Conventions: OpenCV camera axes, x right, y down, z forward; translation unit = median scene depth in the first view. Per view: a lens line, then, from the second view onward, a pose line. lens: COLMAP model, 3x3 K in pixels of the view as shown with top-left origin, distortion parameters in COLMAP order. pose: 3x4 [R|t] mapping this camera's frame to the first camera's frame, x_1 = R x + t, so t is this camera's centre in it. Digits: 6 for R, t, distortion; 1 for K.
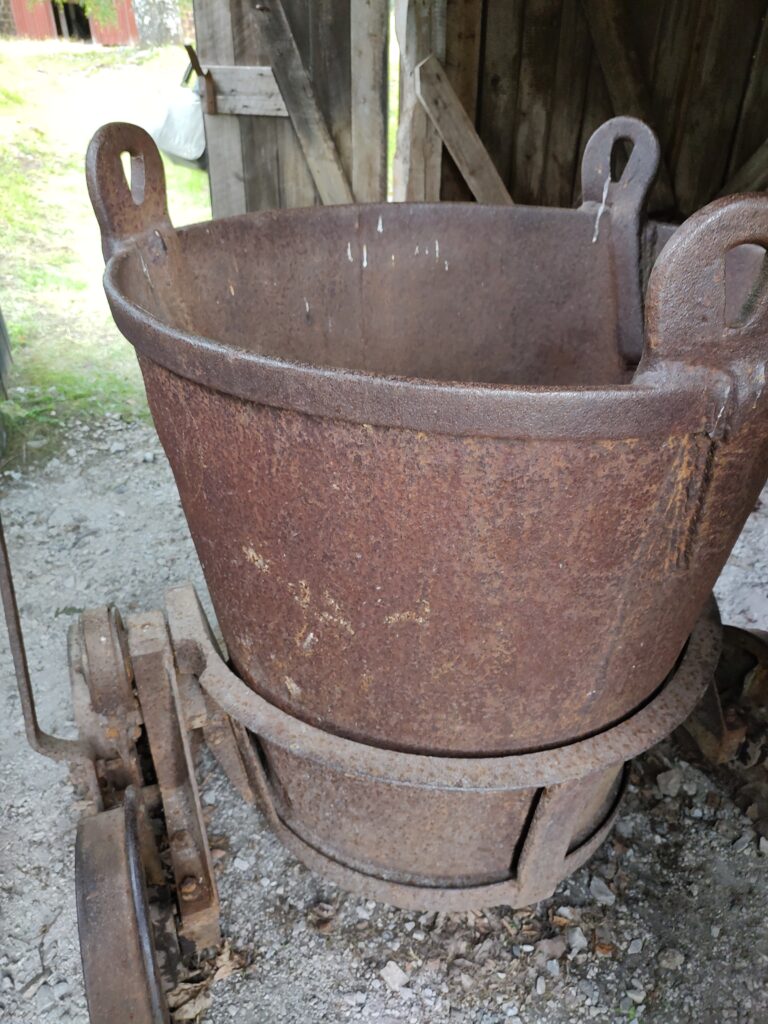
lens RADIAL K [[715.5, 0, 383.6], [0, 715.5, 508.3], [0, 0, 1]] dist [0.028503, -0.035868]
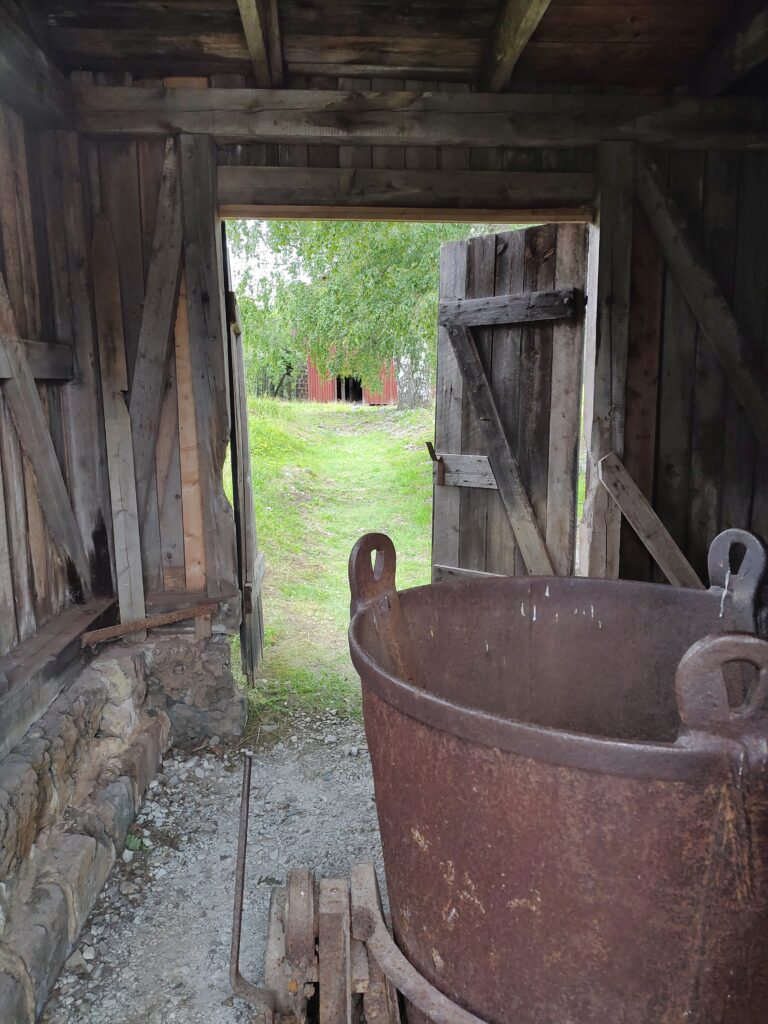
lens RADIAL K [[715.5, 0, 383.6], [0, 715.5, 508.3], [0, 0, 1]] dist [0.028503, -0.035868]
pose [[0.955877, 0.025808, -0.292630, 0.115372], [-0.142456, 0.911895, -0.384908, 0.025800], [0.256914, 0.409612, 0.875336, -0.393212]]
